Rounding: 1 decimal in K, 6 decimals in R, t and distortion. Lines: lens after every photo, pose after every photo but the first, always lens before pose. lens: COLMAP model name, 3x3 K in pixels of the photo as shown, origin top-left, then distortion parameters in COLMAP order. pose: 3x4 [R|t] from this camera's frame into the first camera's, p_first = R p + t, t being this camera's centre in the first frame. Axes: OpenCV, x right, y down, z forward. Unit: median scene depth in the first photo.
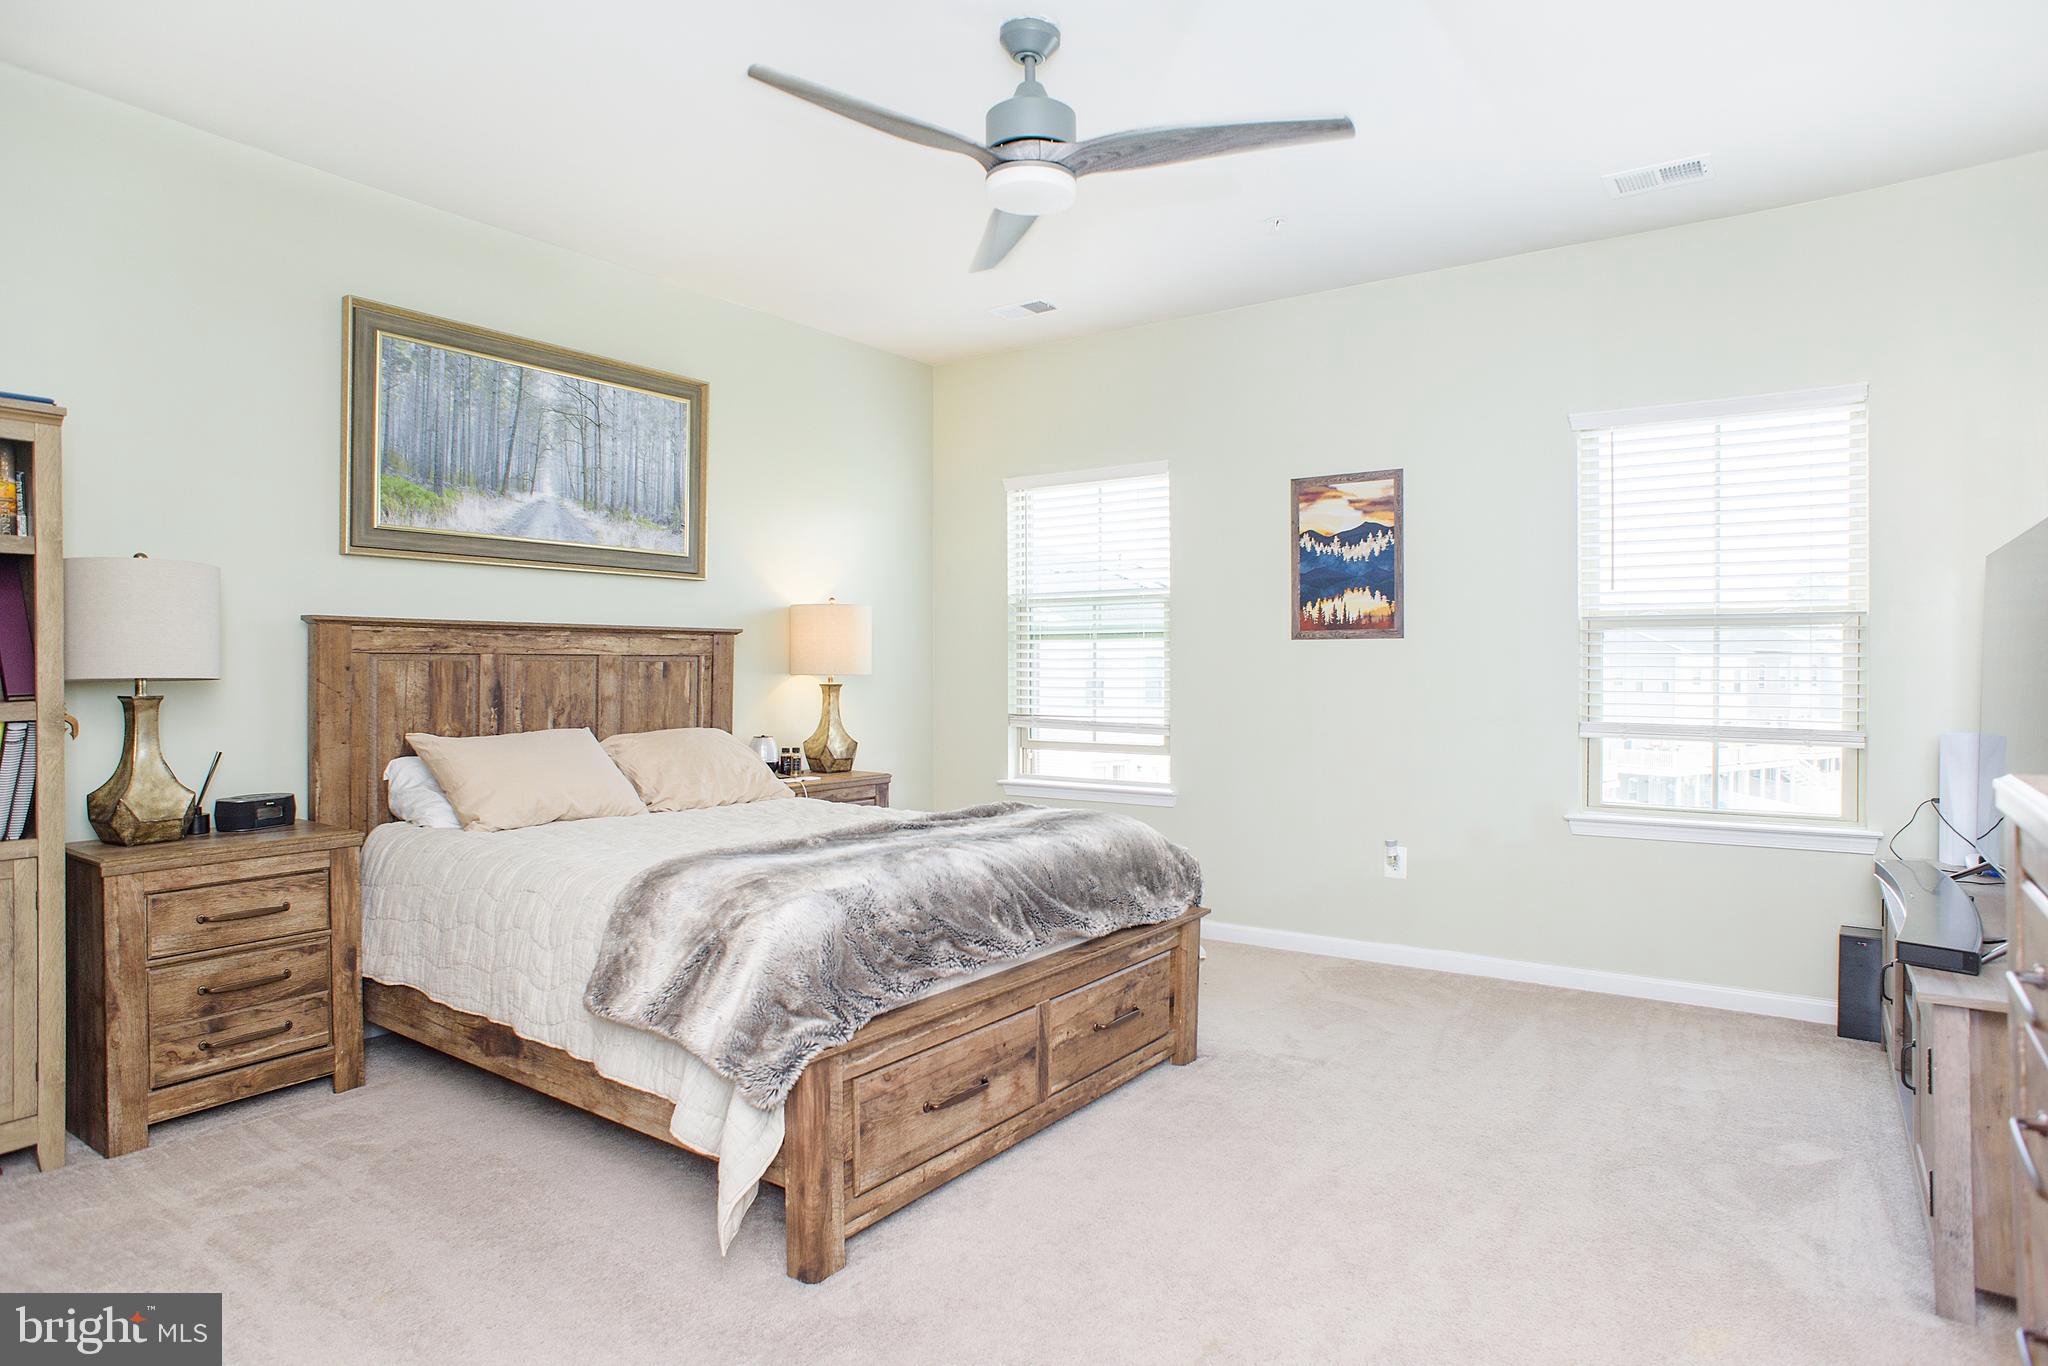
lens RADIAL K [[1196.1, 0, 1003.4], [0, 1196.1, 636.4], [0, 0, 1]] dist [-0.044634, 0.001100]
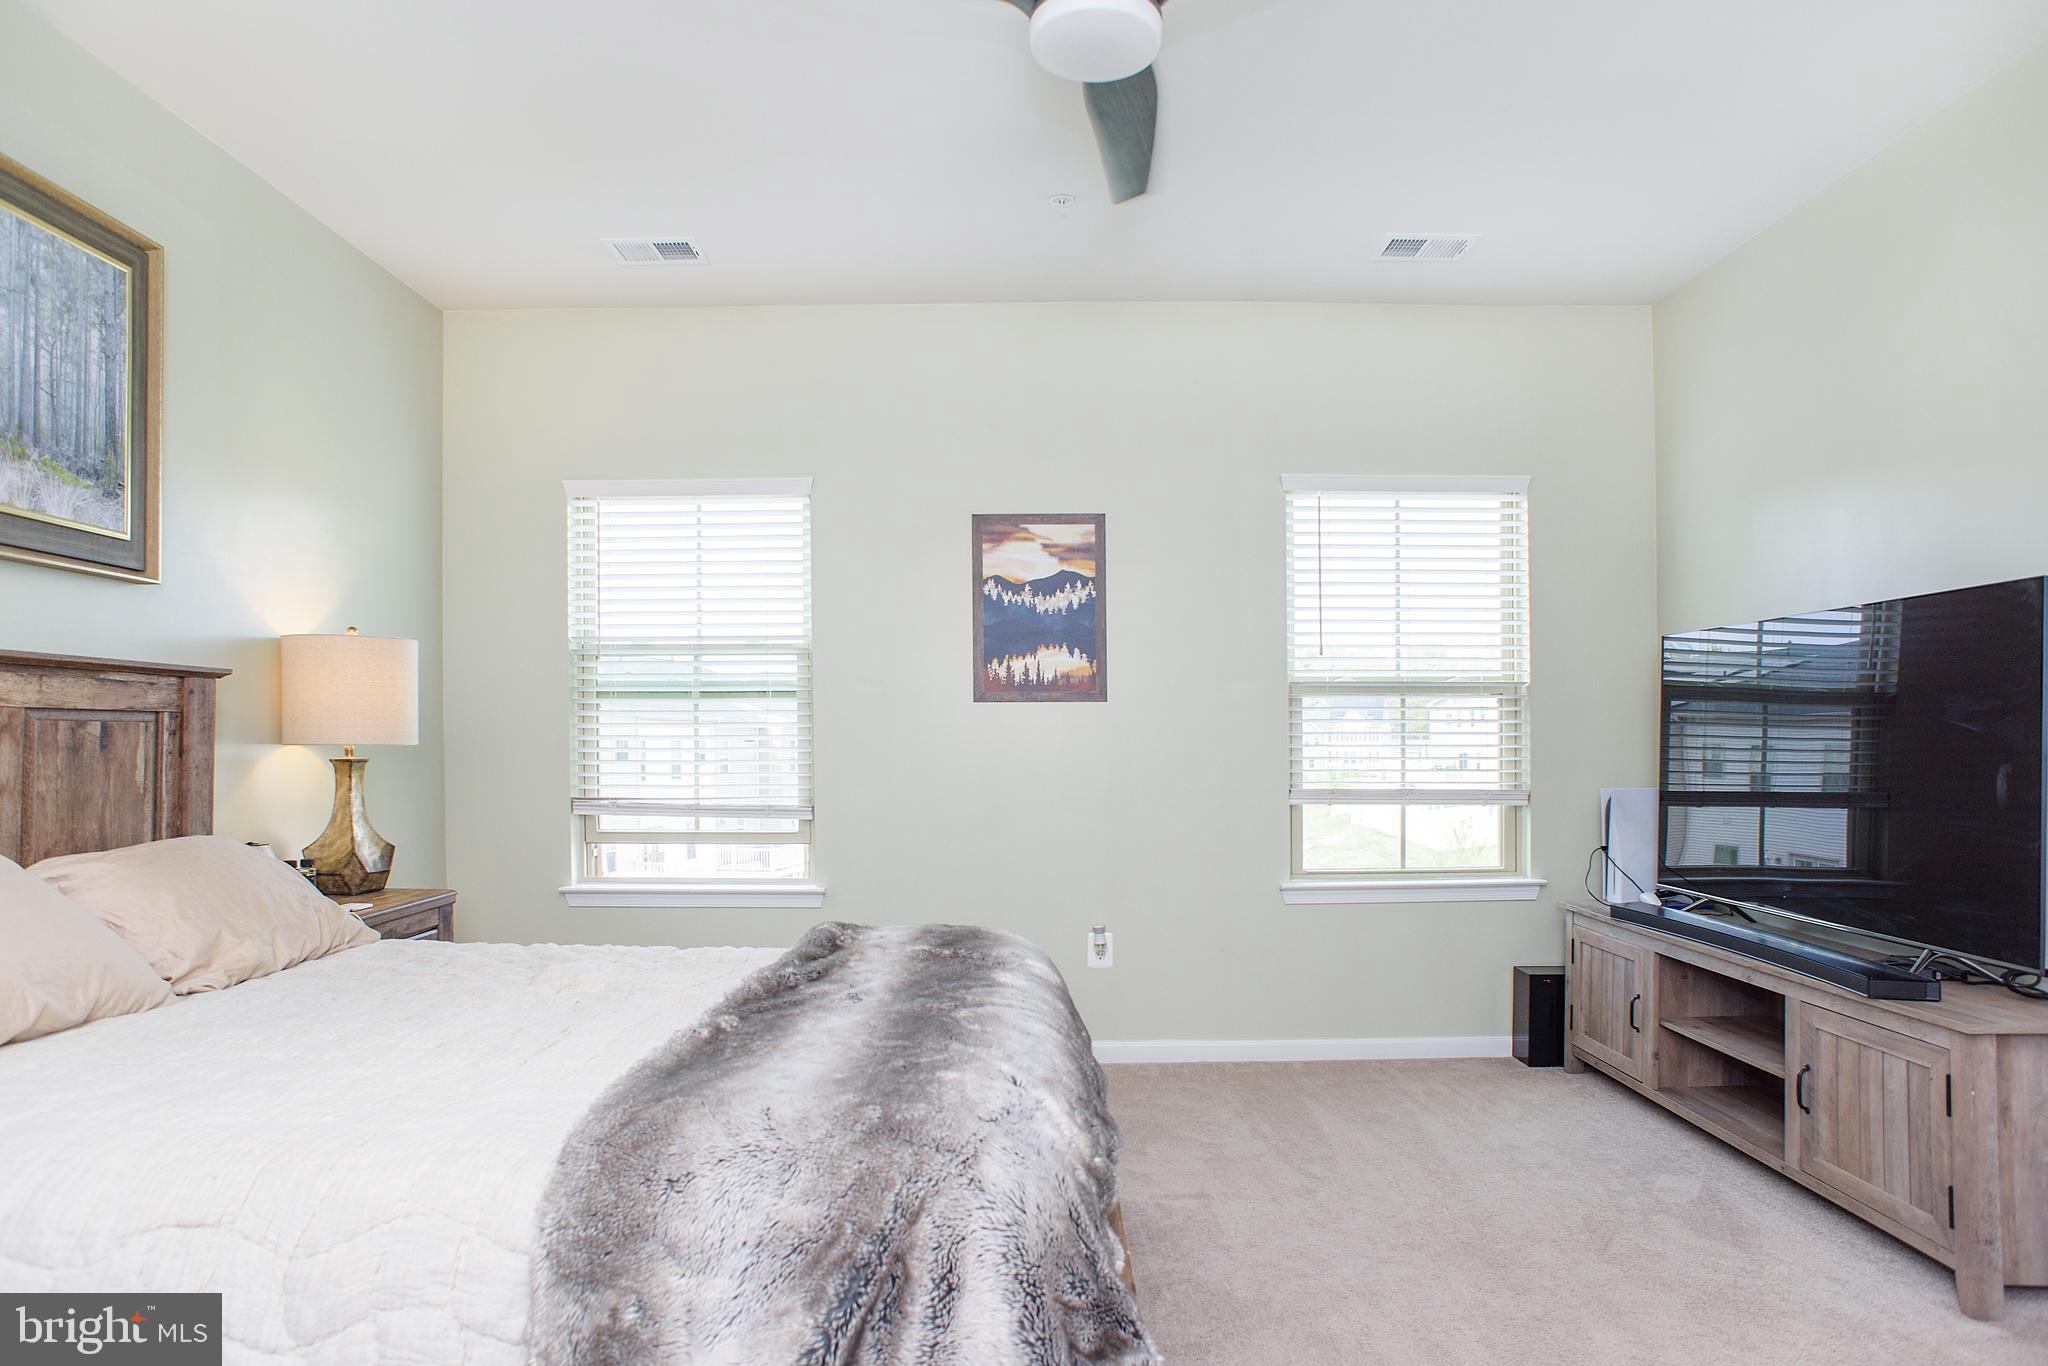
lens RADIAL K [[1217.6, 0, 1023.1], [0, 1217.6, 718.7], [0, 0, 1]] dist [-0.112915, 0.091137]
pose [[0.805308, 0.008917, 0.592790, -0.261820], [-0.012717, 0.999917, 0.002235, 0.013164], [-0.592720, -0.009338, 0.805354, 0.294824]]
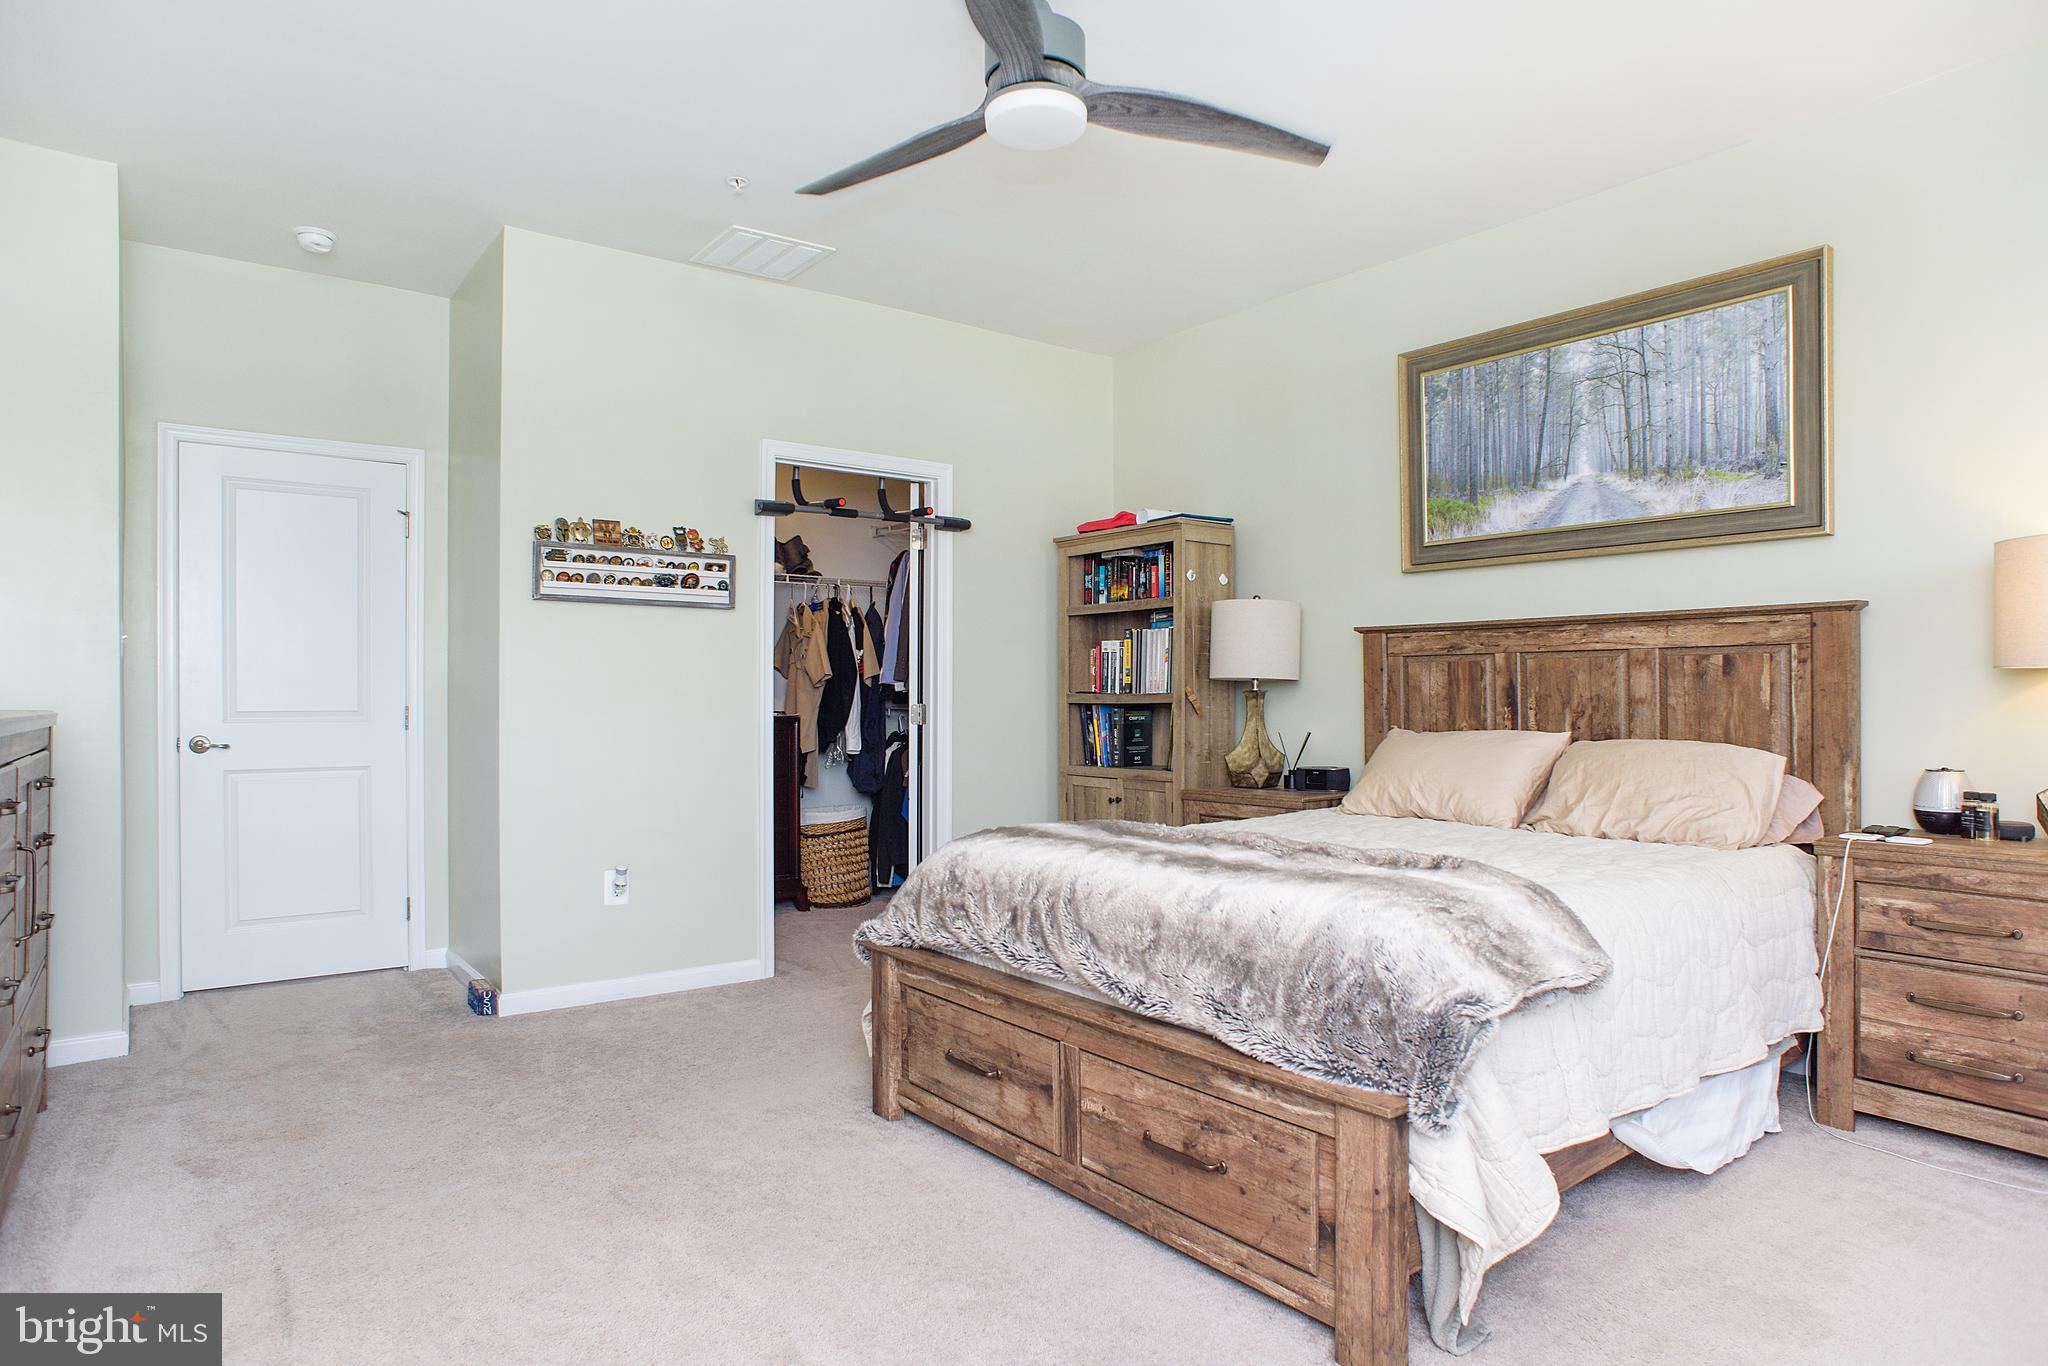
lens RADIAL K [[1196.1, 0, 1003.4], [0, 1196.1, 636.4], [0, 0, 1]] dist [-0.044634, 0.001100]
pose [[-0.301981, -0.043169, -0.952336, 0.559107], [0.025404, 0.998255, -0.053307, 0.037759], [0.952975, -0.040291, -0.300358, 0.783631]]
